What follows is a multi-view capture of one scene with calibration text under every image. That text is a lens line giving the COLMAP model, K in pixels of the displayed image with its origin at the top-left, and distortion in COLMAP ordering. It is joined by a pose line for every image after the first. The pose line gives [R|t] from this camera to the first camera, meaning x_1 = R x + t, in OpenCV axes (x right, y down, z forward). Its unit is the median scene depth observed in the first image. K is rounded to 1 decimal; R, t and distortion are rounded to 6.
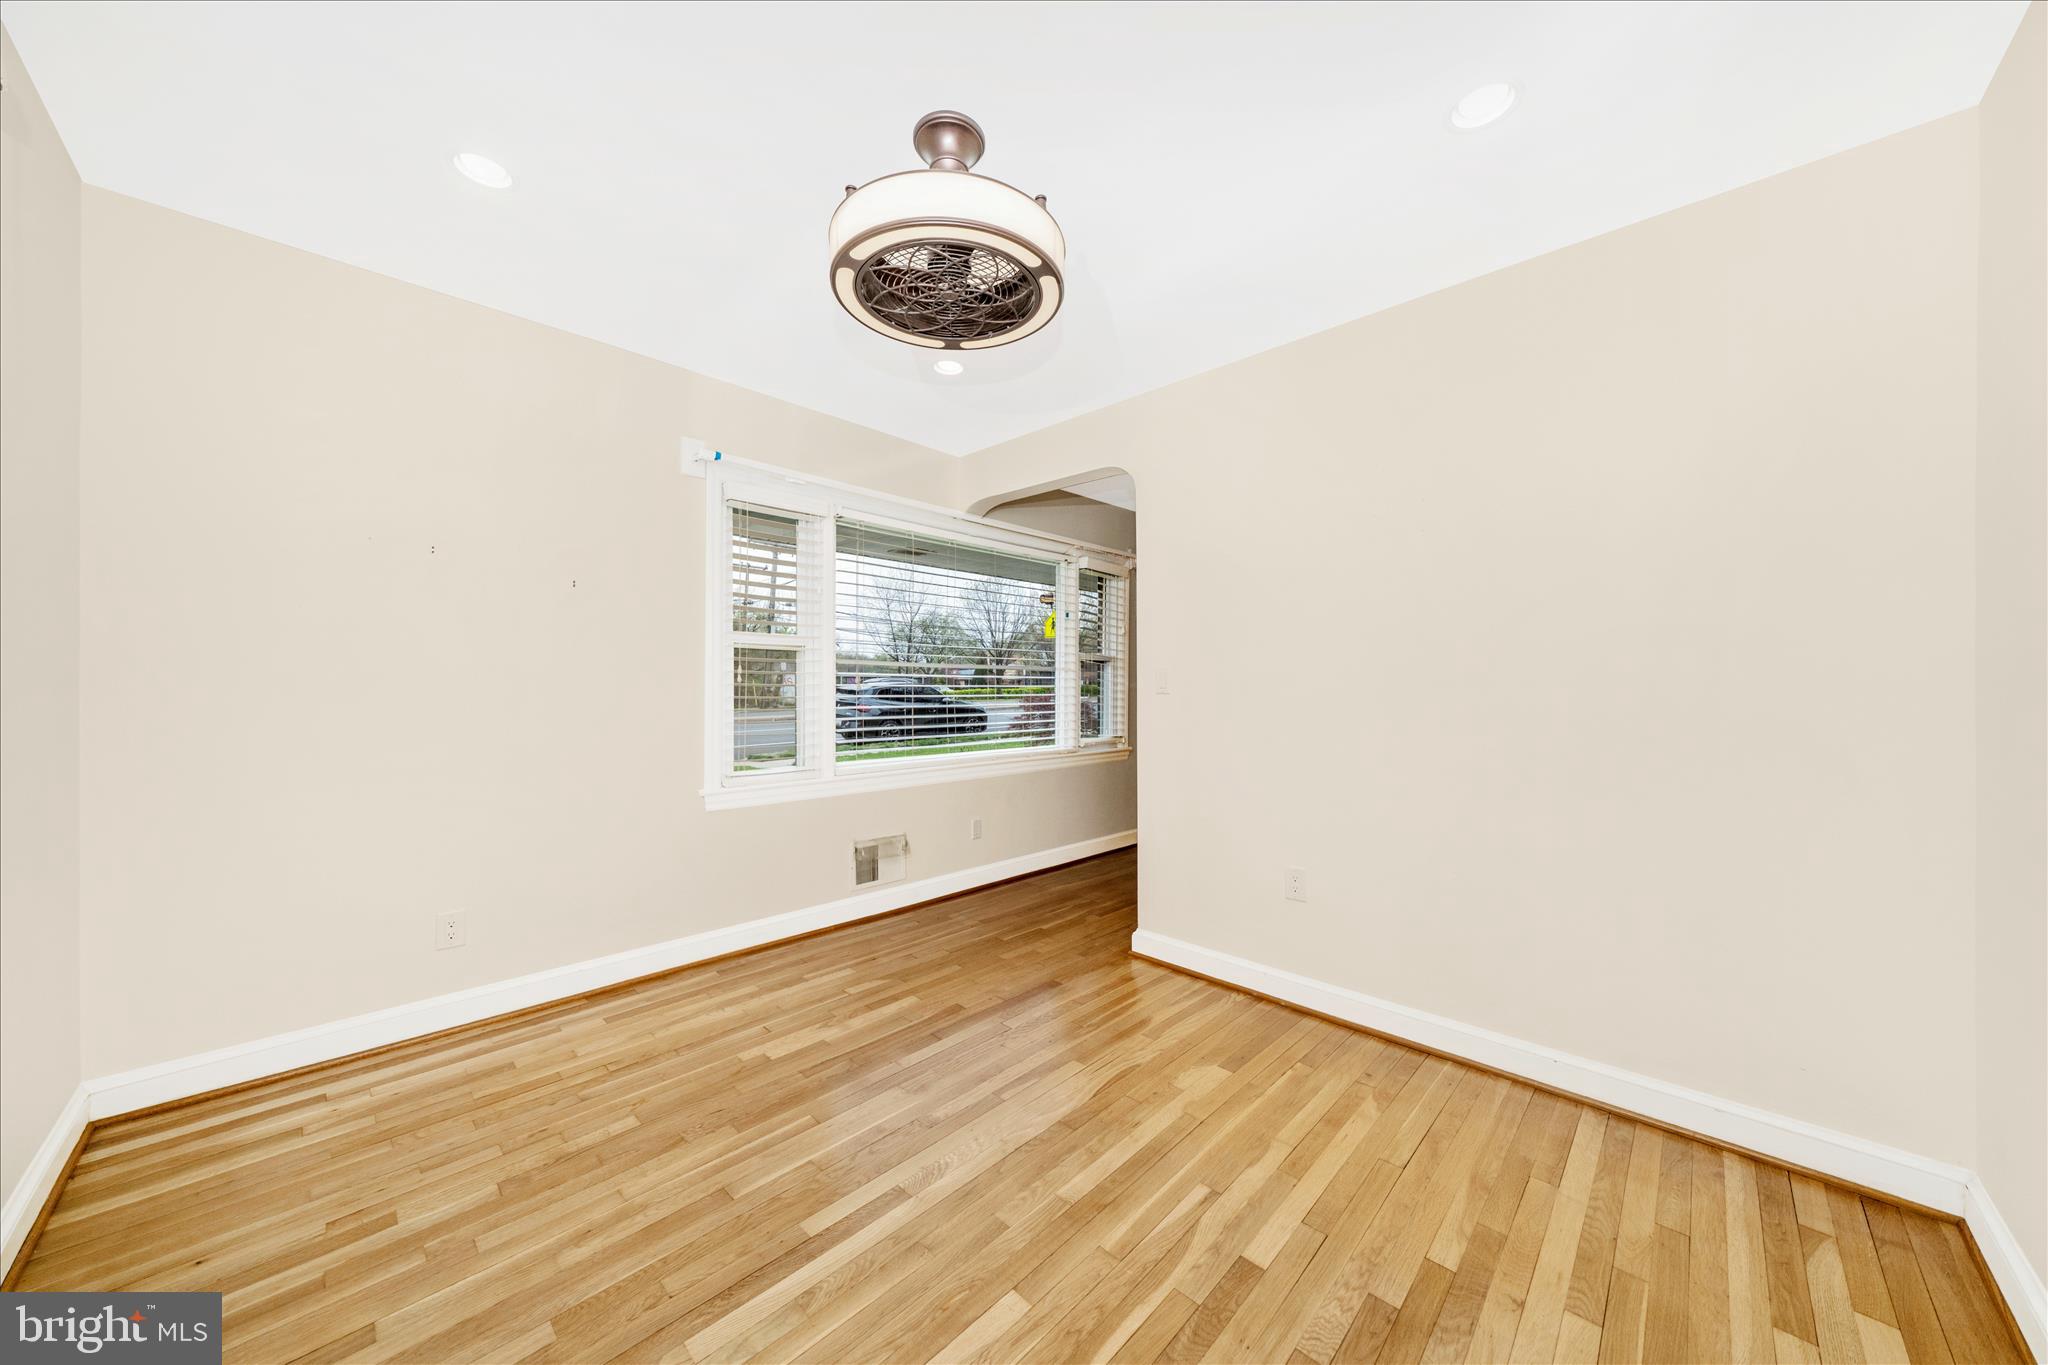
lens RADIAL K [[700.1, 0, 1018.3], [0, 700.1, 684.6], [0, 0, 1]] dist [-0.004530, -0.000024]
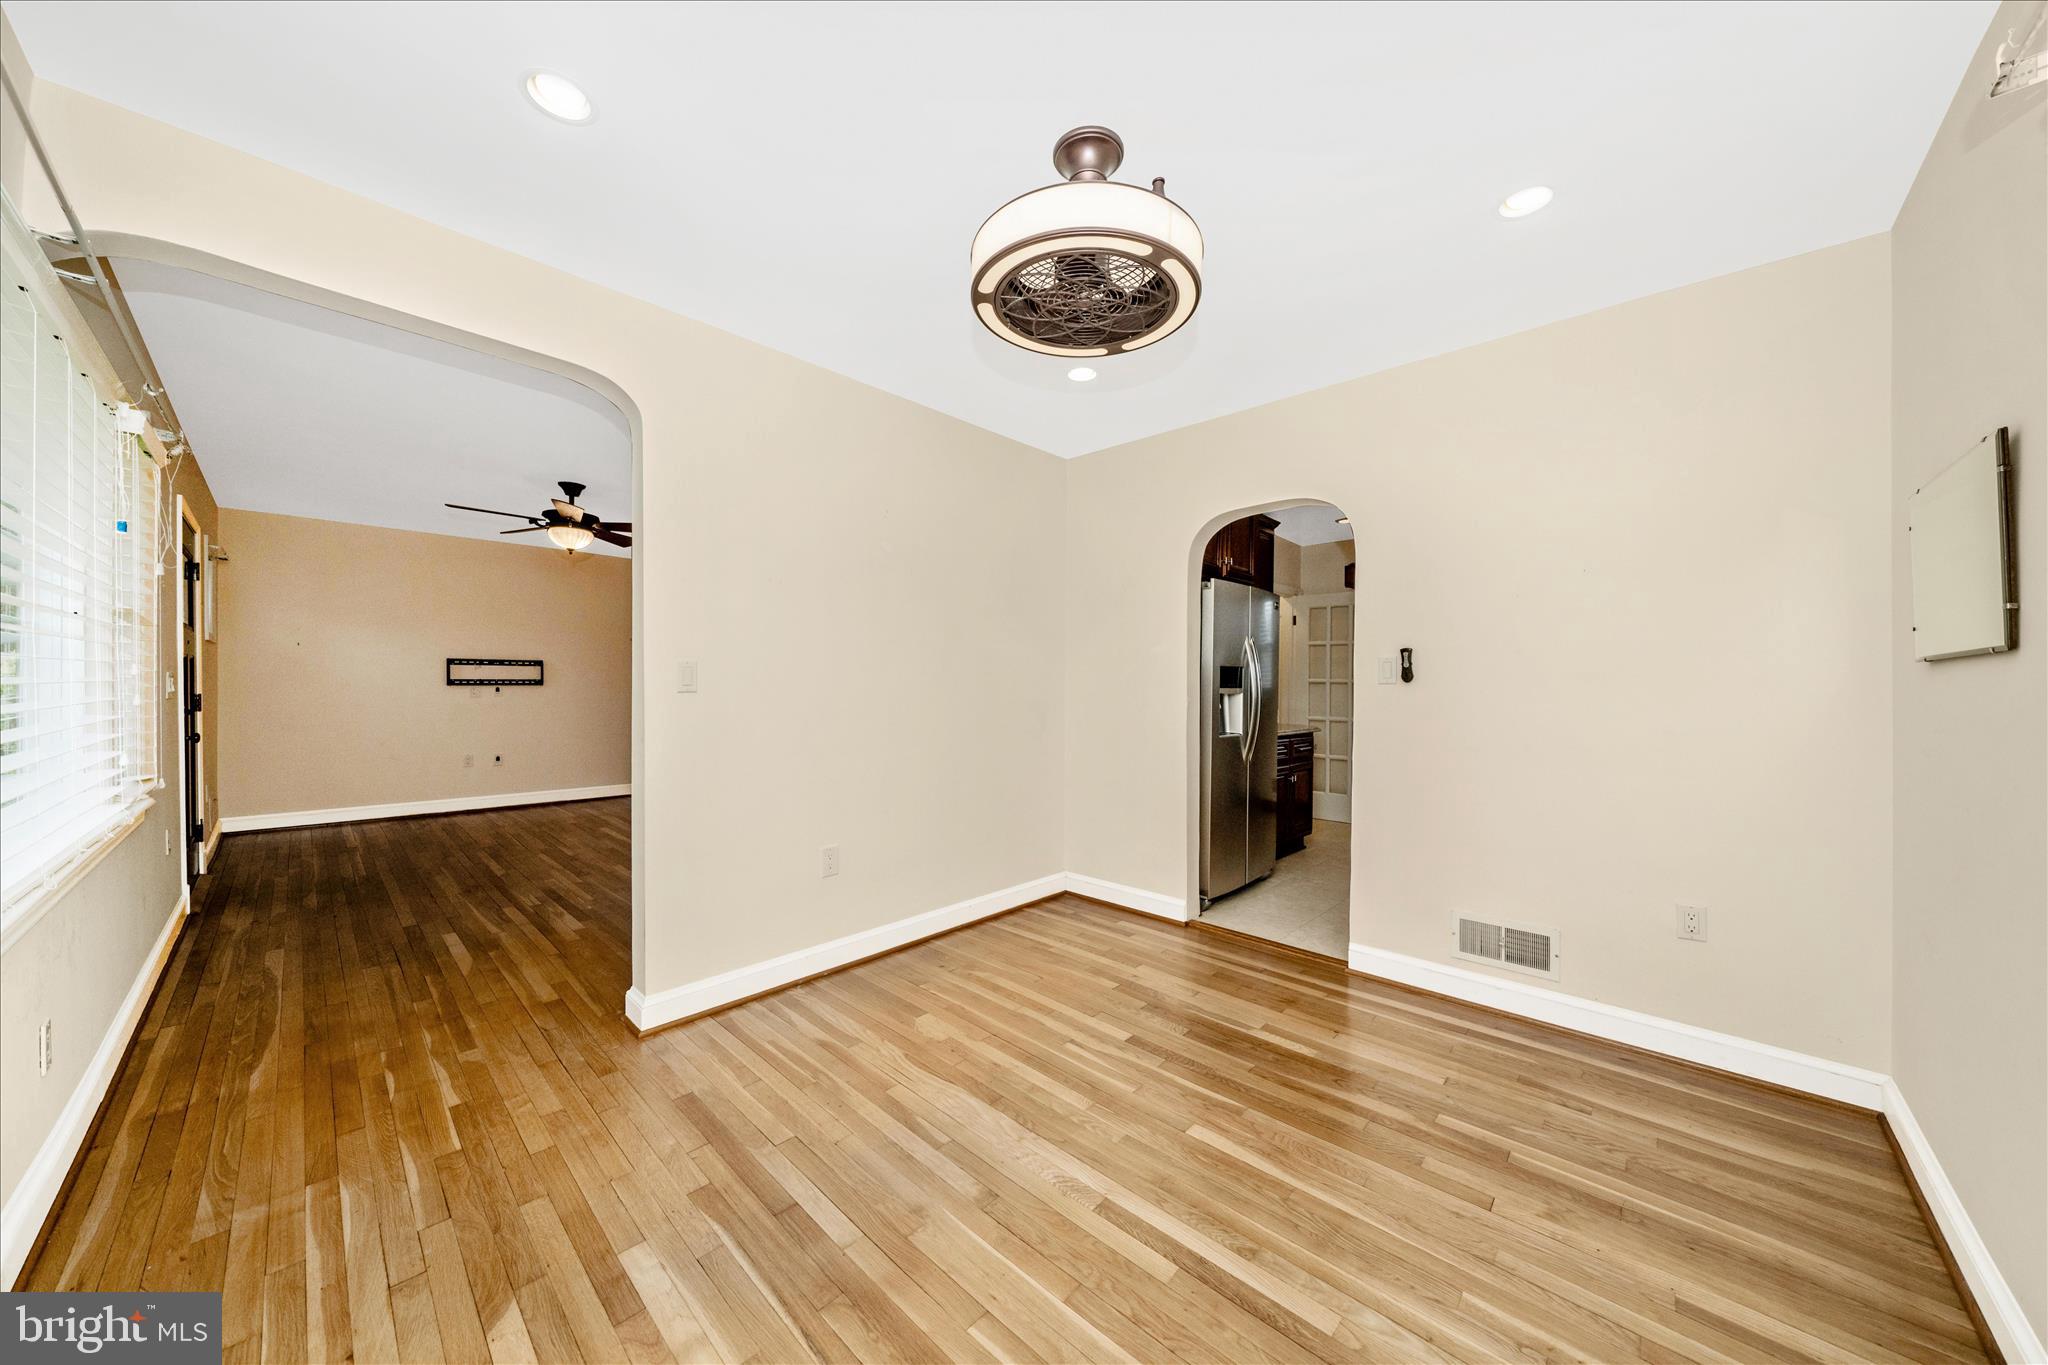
lens RADIAL K [[700.1, 0, 1028.3], [0, 700.1, 678.7], [0, 0, 1]] dist [-0.004530, -0.000024]
pose [[-0.030888, -0.000719, 0.999523, -0.958378], [-0.008934, 0.999960, 0.000444, -0.010068], [-0.999483, -0.008916, -0.030893, 0.956850]]
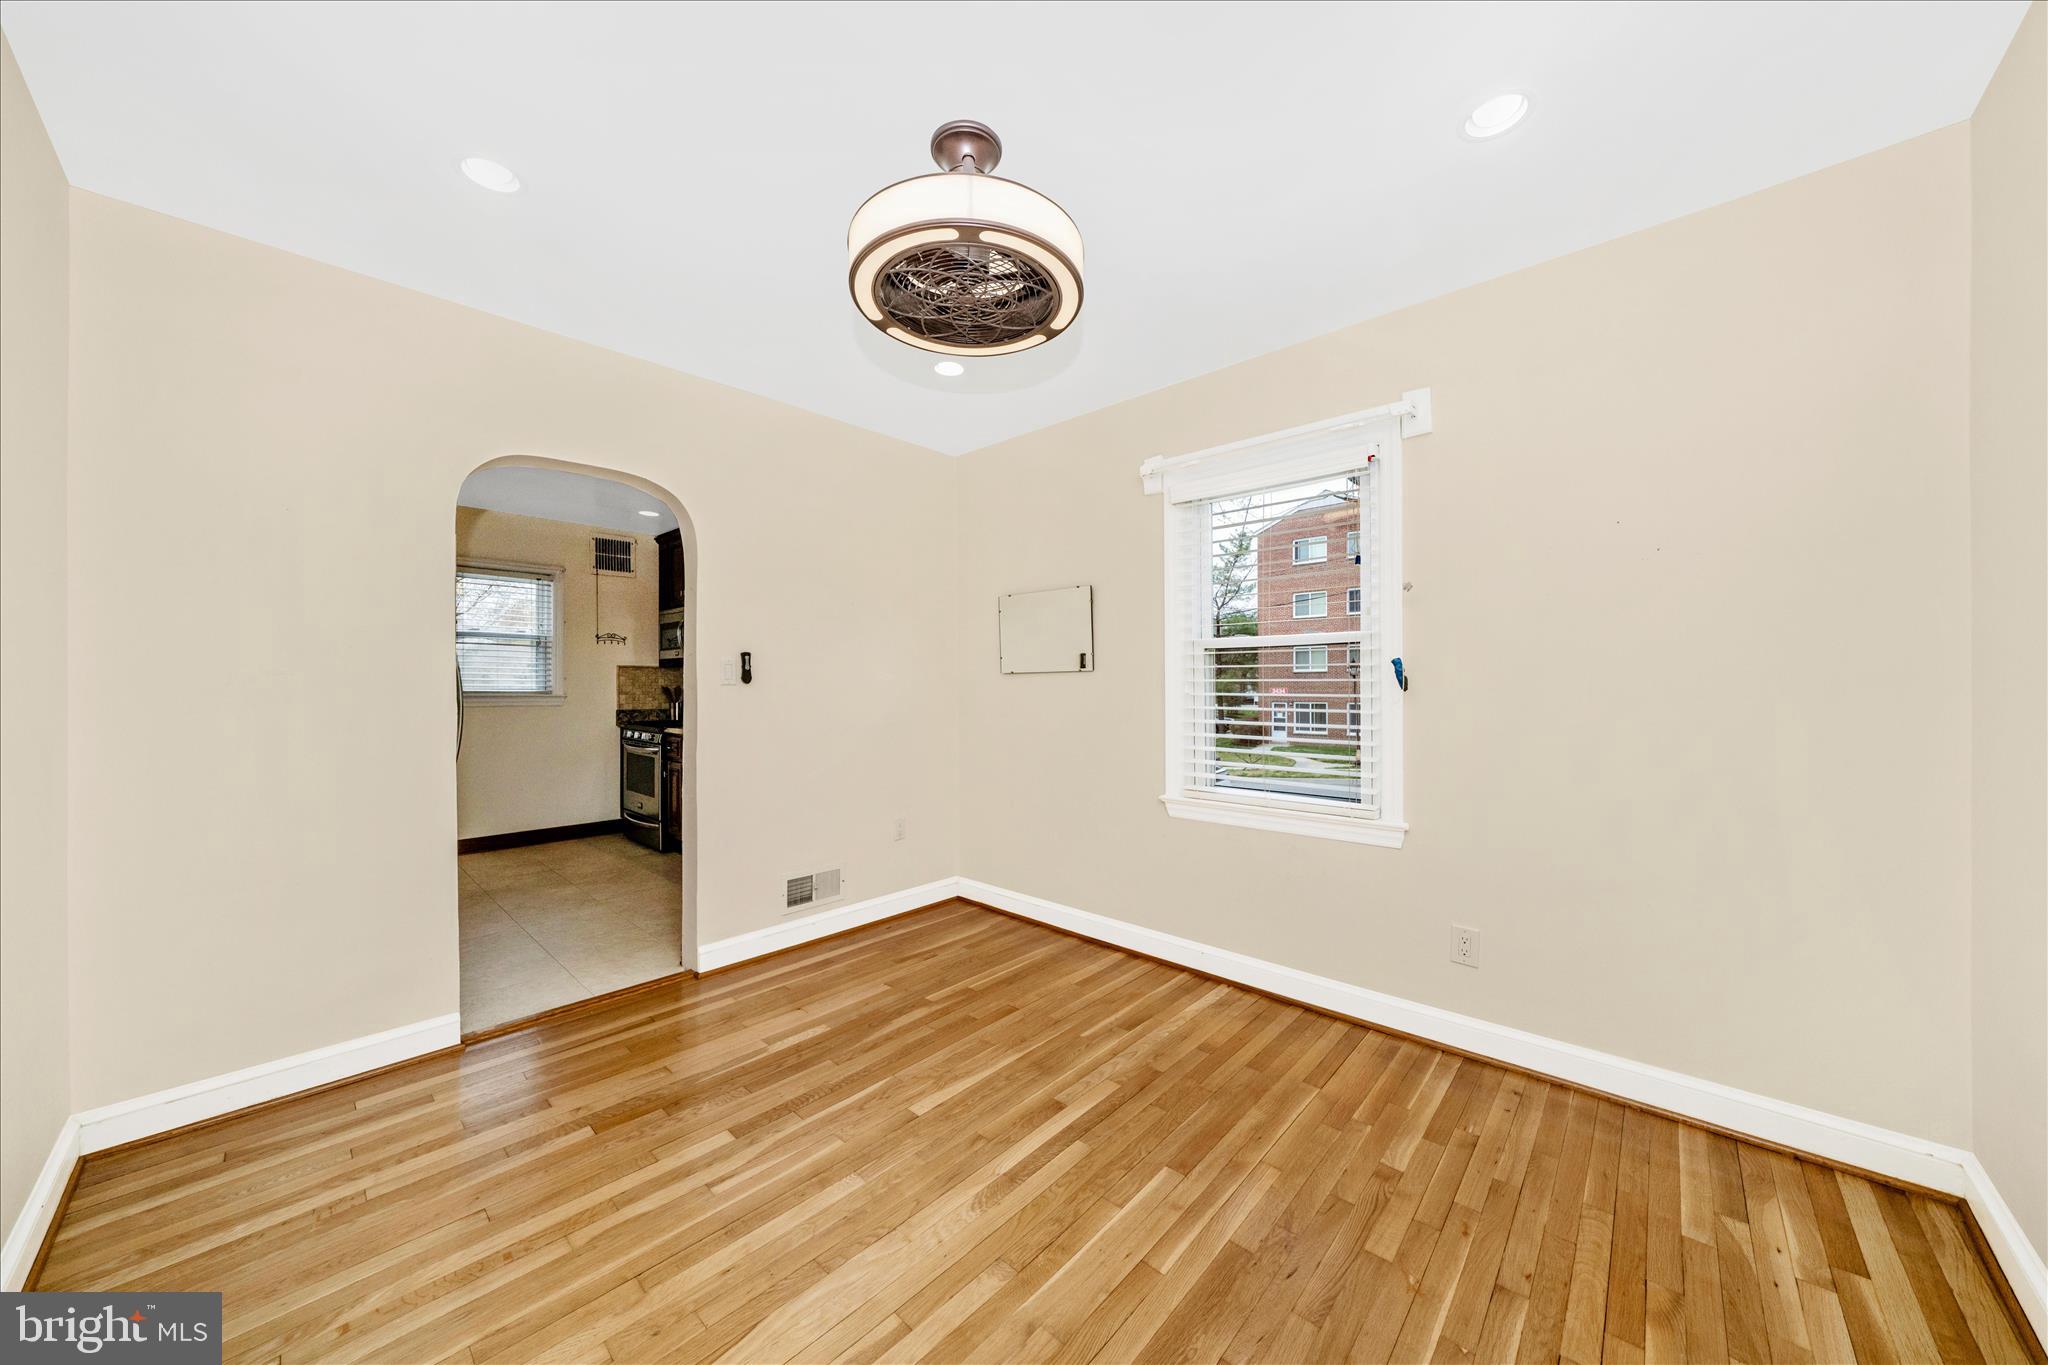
lens RADIAL K [[700.1, 0, 1025.9], [0, 700.1, 680.3], [0, 0, 1]] dist [-0.004530, -0.000024]
pose [[-0.999325, -0.004220, -0.036493, -0.120829], [-0.004103, 0.999986, -0.003275, -0.013572], [0.036506, -0.003123, -0.999329, 1.720284]]
